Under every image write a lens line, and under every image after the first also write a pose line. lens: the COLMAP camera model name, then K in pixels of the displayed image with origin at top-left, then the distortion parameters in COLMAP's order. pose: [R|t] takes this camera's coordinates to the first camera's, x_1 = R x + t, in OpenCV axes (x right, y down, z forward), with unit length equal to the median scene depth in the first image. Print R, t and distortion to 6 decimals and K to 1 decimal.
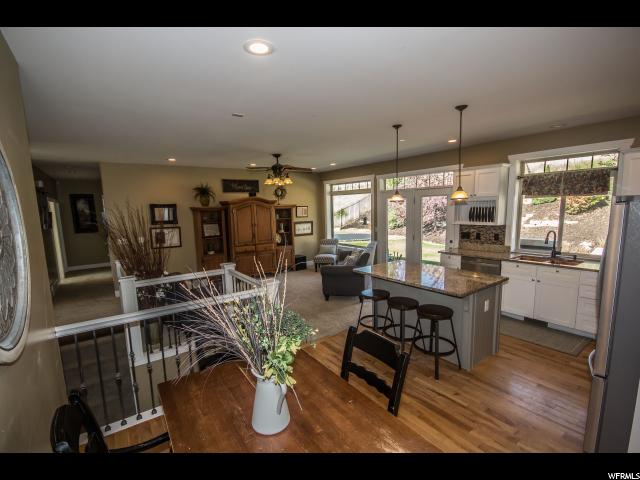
lens RADIAL K [[298.5, 0, 318.5], [0, 298.5, 247.3], [0, 0, 1]] dist [0.001154, -0.010024]
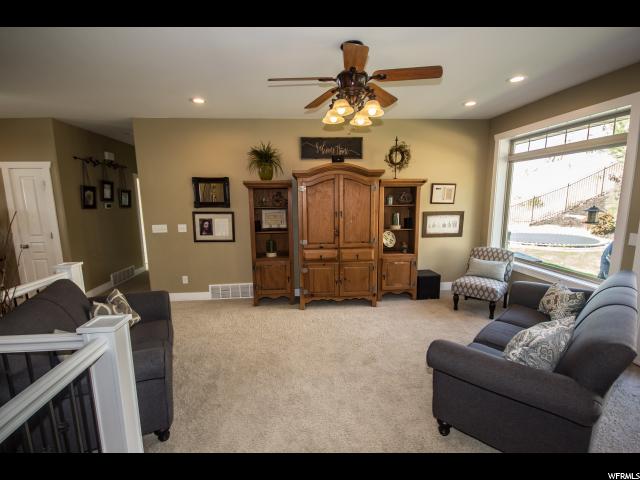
lens RADIAL K [[309.0, 0, 310.4], [0, 309.0, 249.7], [0, 0, 1]] dist [0.000045, 0.000276]
pose [[0.854068, 0.101313, -0.510199, 0.041402], [-0.079988, 0.994762, 0.063637, -0.035826], [0.513974, -0.013541, 0.857699, 0.417397]]
